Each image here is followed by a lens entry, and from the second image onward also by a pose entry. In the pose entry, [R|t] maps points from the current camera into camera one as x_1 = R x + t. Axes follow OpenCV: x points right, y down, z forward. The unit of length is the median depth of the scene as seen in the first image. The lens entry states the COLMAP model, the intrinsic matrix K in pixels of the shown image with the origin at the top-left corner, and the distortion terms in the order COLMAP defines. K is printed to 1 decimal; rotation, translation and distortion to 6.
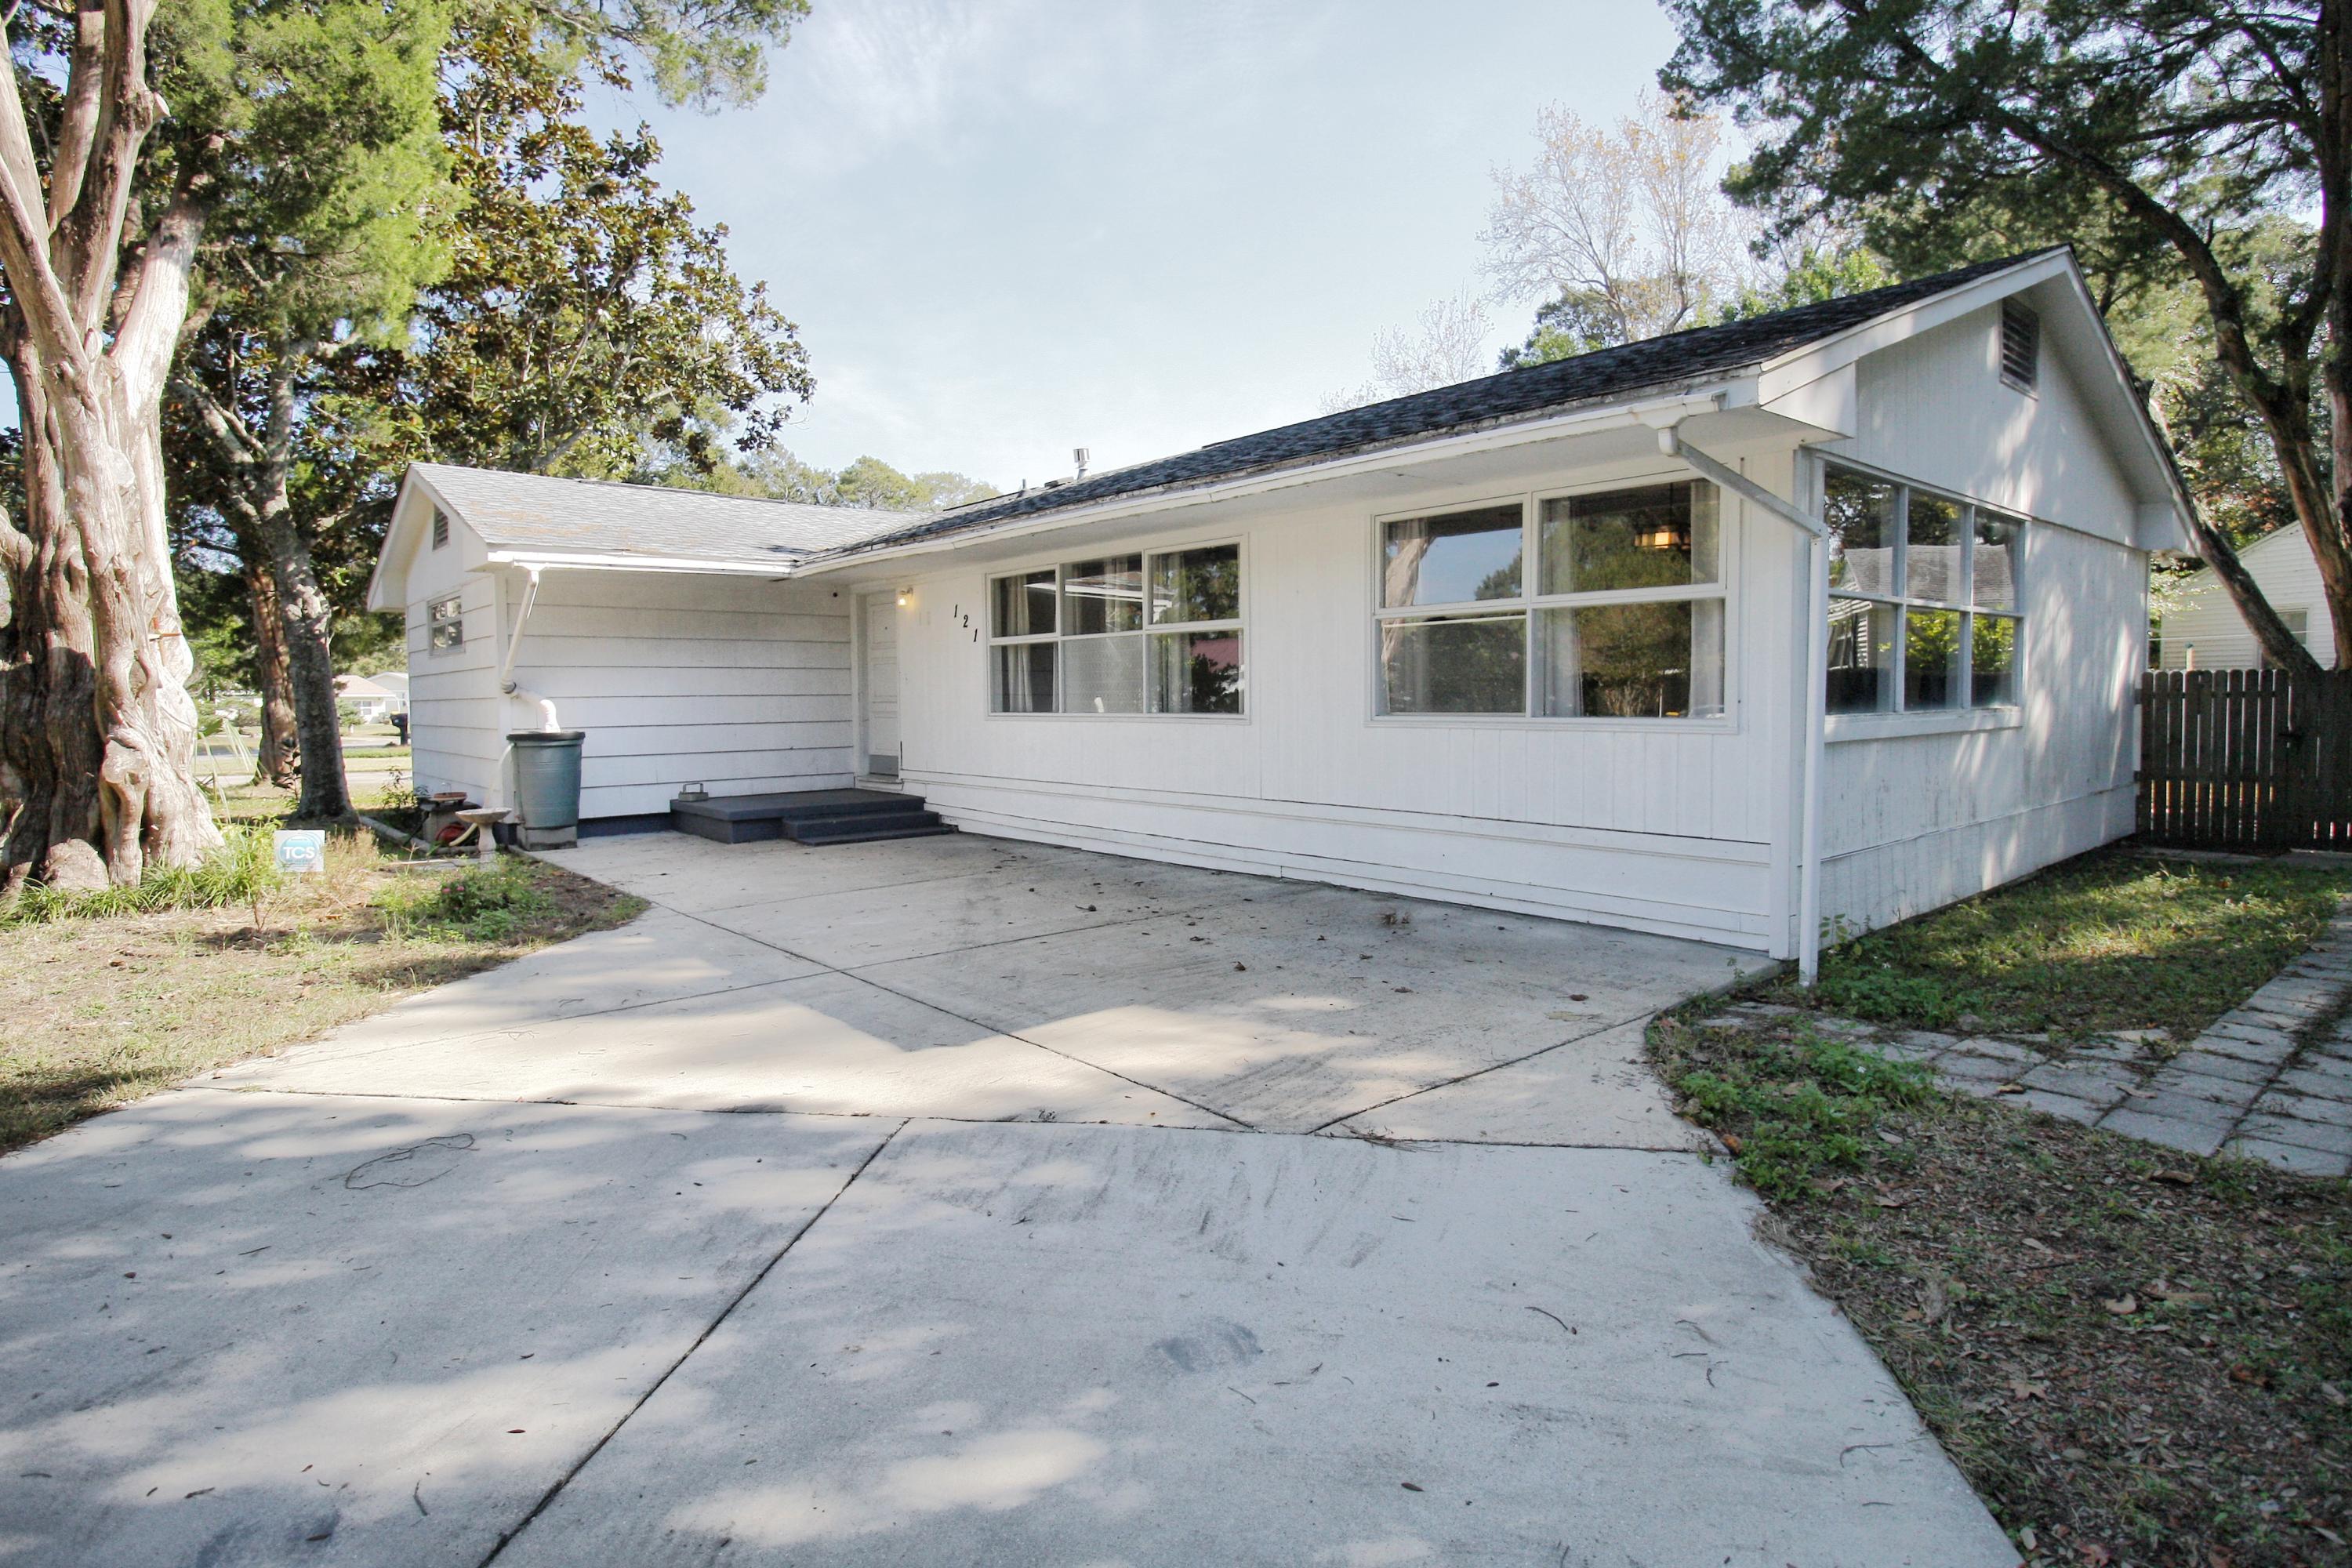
lens RADIAL K [[1225.3, 0, 1182.3], [0, 1225.3, 733.9], [0, 0, 1]] dist [0.001180, -0.000909]
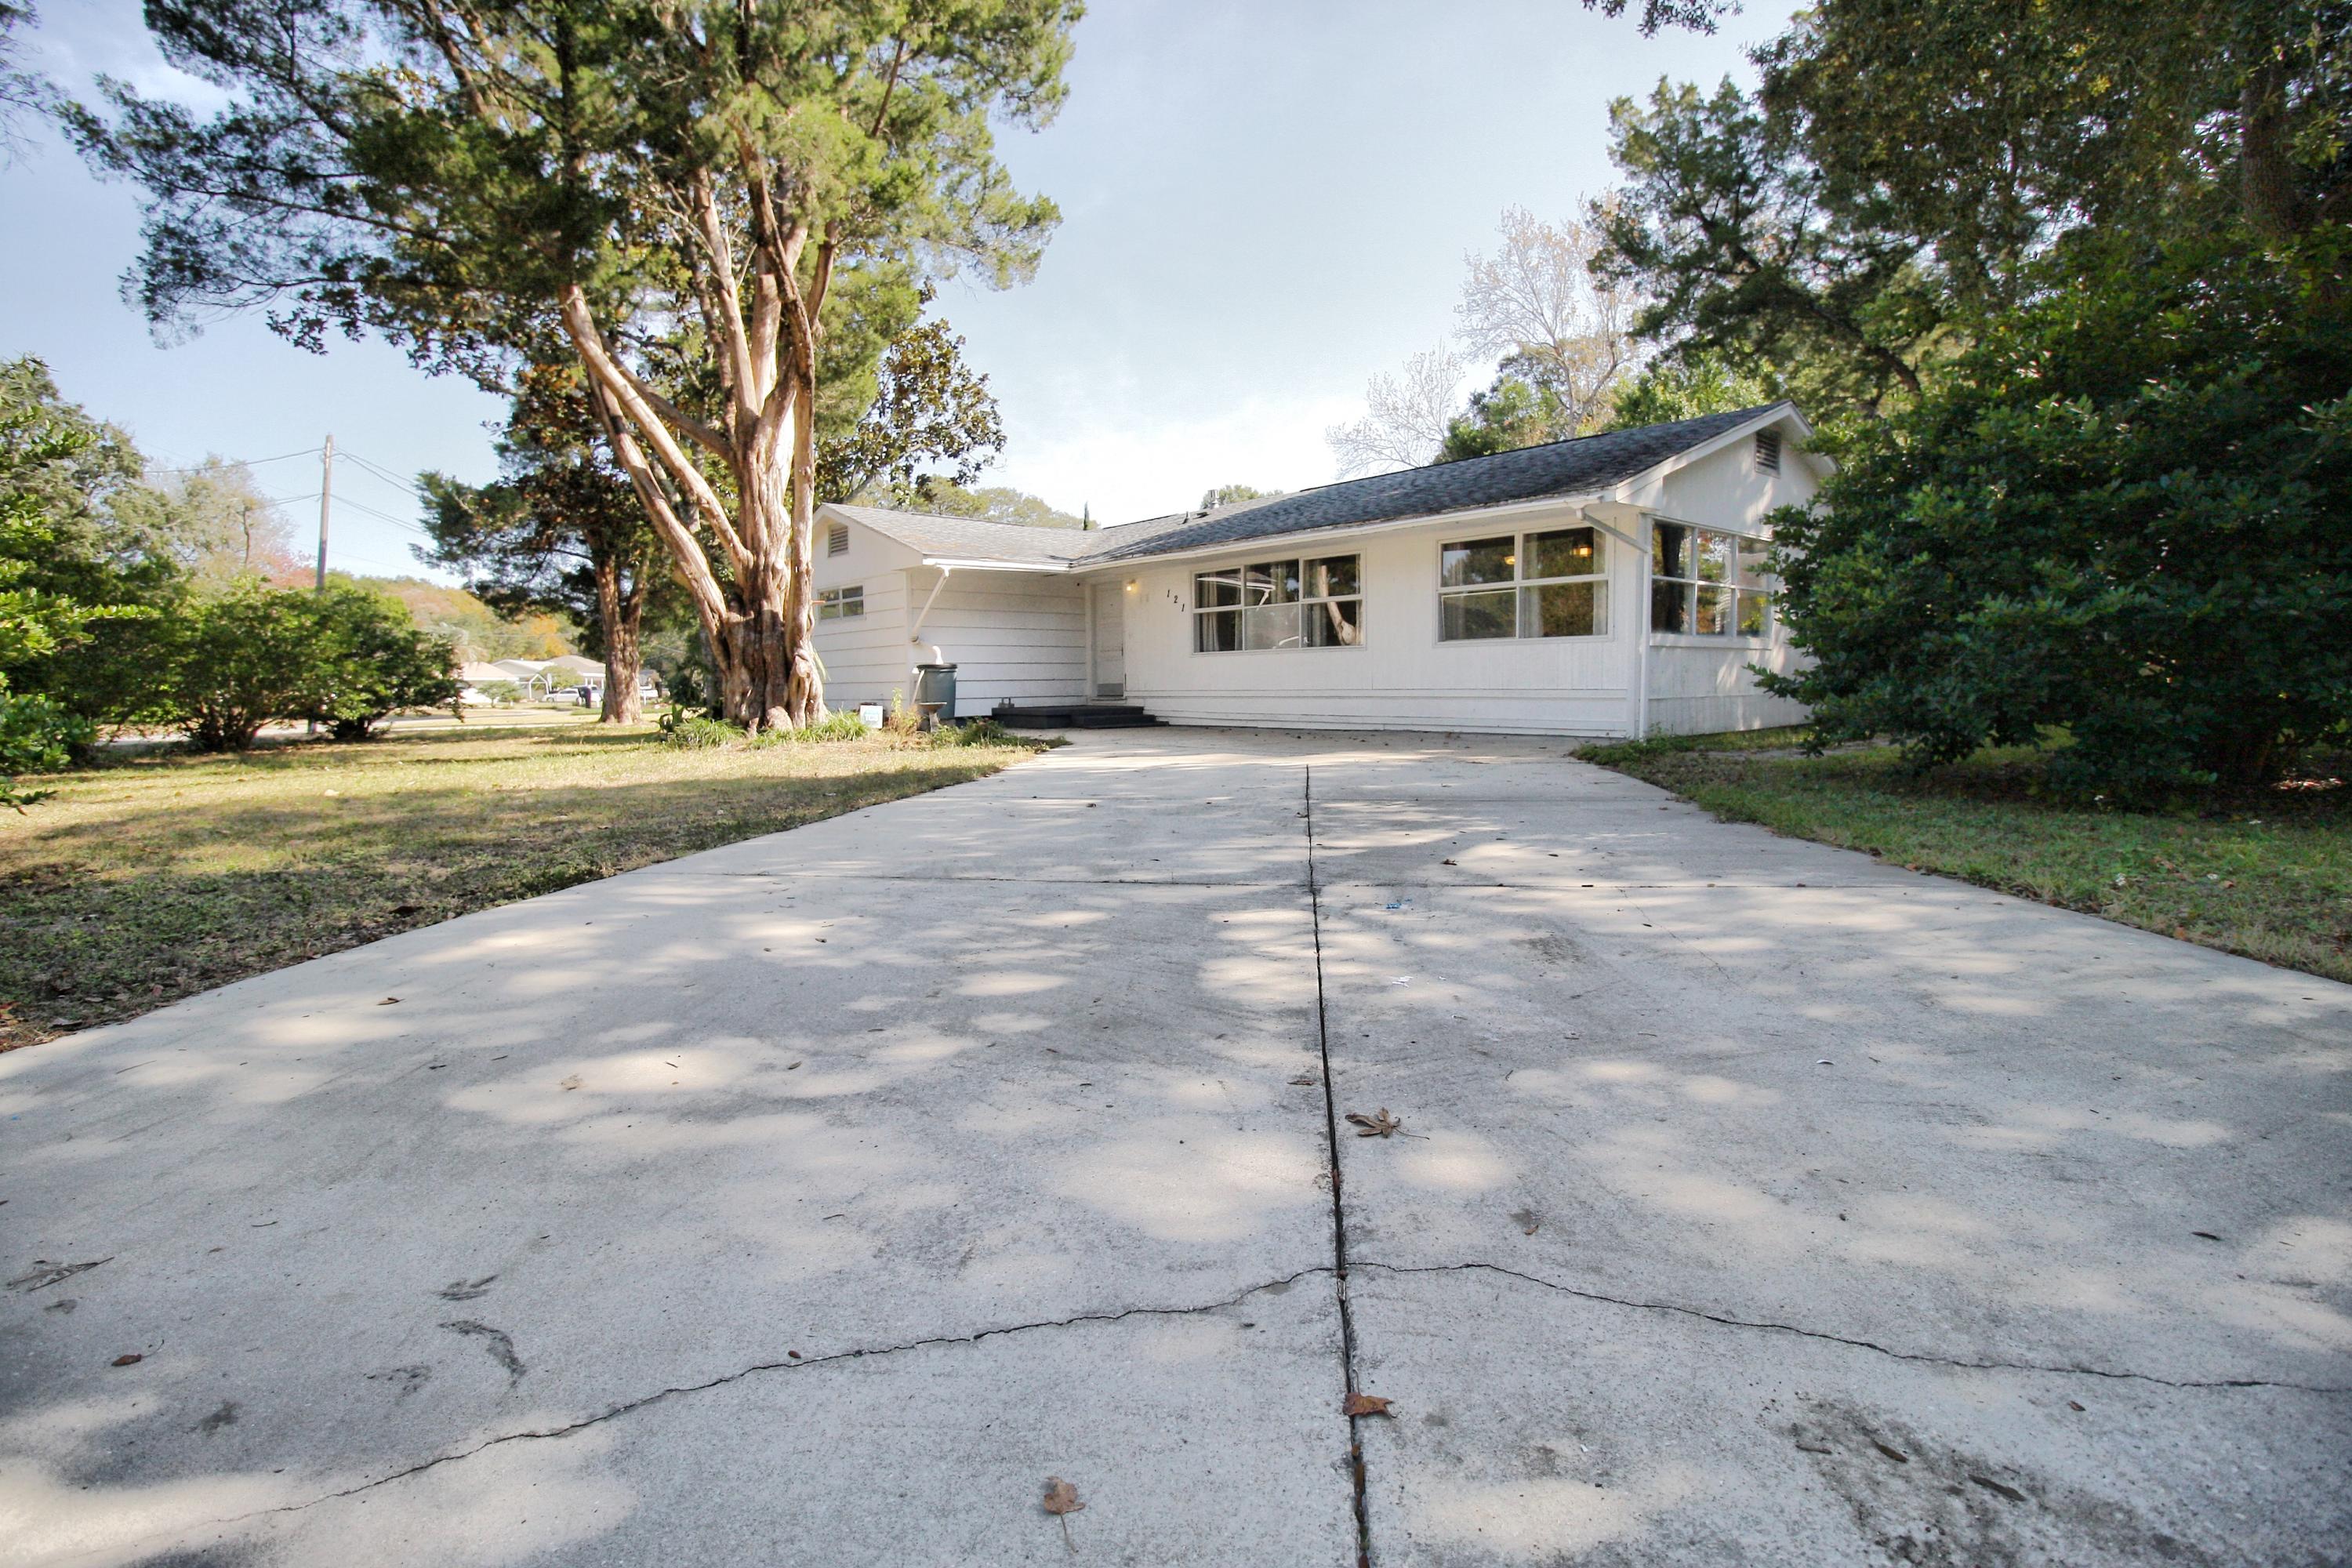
lens RADIAL K [[1085.2, 0, 1185.9], [0, 1085.2, 751.9], [0, 0, 1]] dist [-0.005736, -0.009802]
pose [[0.999964, -0.002435, 0.008167, -0.184941], [0.002166, 0.999460, 0.032773, 0.073200], [-0.008243, -0.032754, 0.999429, -0.529956]]
